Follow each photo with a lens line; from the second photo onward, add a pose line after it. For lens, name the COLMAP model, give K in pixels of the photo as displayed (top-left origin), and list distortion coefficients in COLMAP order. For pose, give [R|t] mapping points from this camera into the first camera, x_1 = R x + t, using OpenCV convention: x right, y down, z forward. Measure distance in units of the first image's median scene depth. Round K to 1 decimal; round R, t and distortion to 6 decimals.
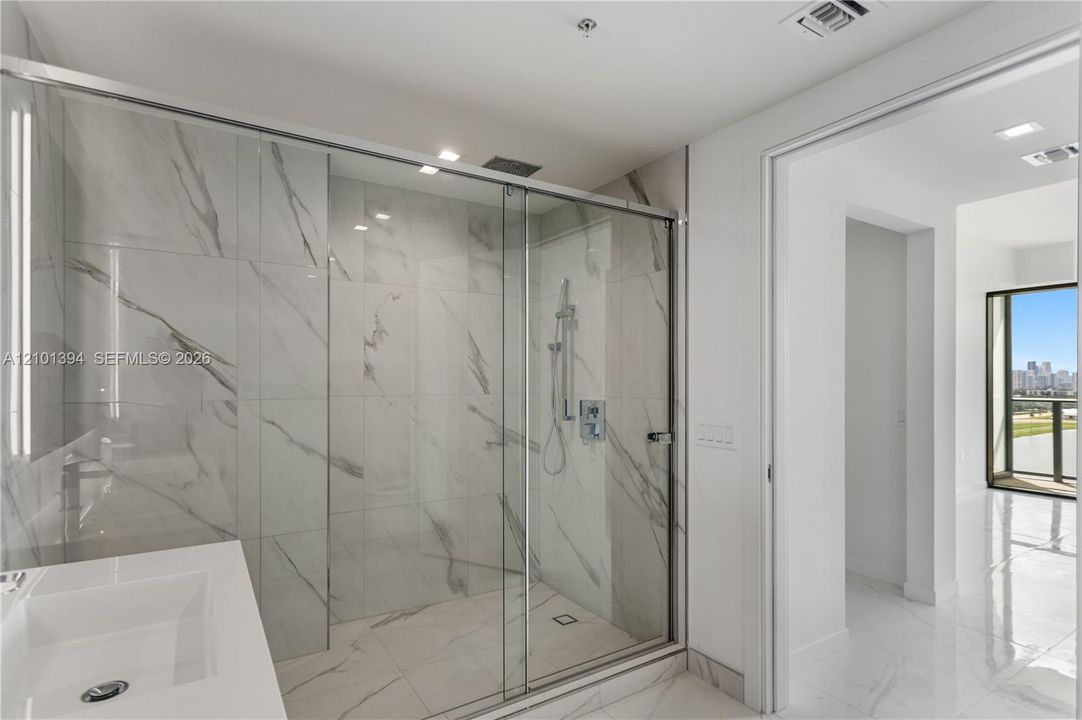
lens RADIAL K [[541.4, 0, 540.5], [0, 541.4, 381.7], [0, 0, 1]] dist [0.012899, 0.002077]
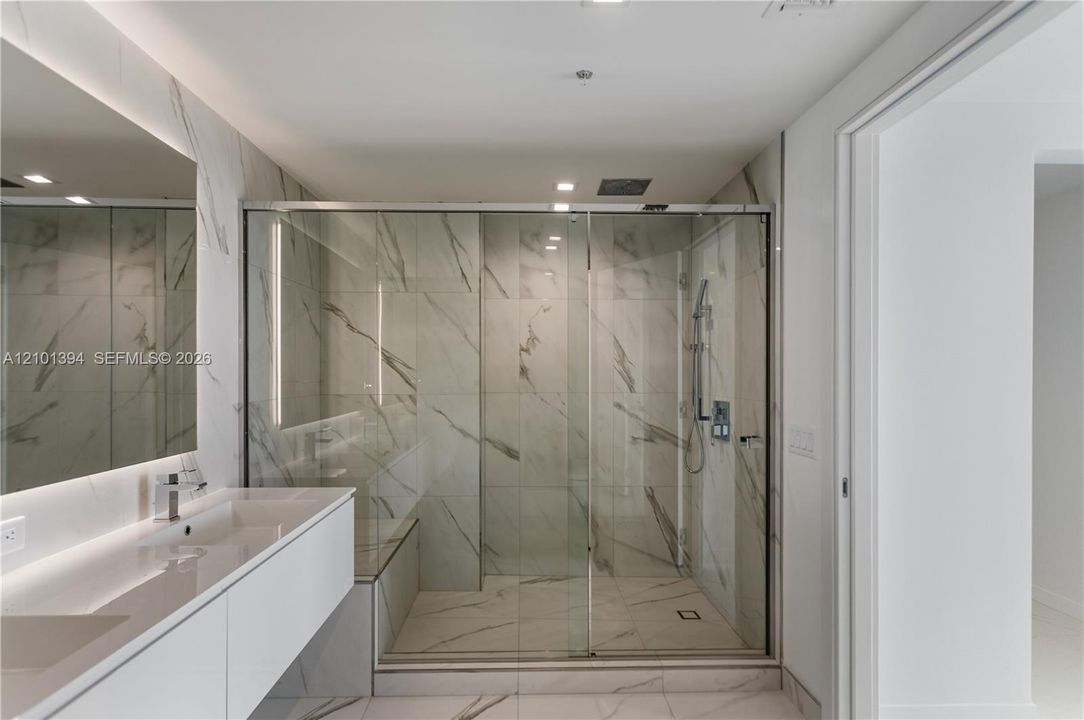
lens RADIAL K [[542.4, 0, 541.5], [0, 542.4, 381.7], [0, 0, 1]] dist [0.012899, 0.002077]
pose [[0.862698, 0.007164, -0.505669, 0.376645], [-0.002823, 0.999952, 0.009351, -0.011217], [0.505712, -0.006639, 0.862677, -0.025490]]
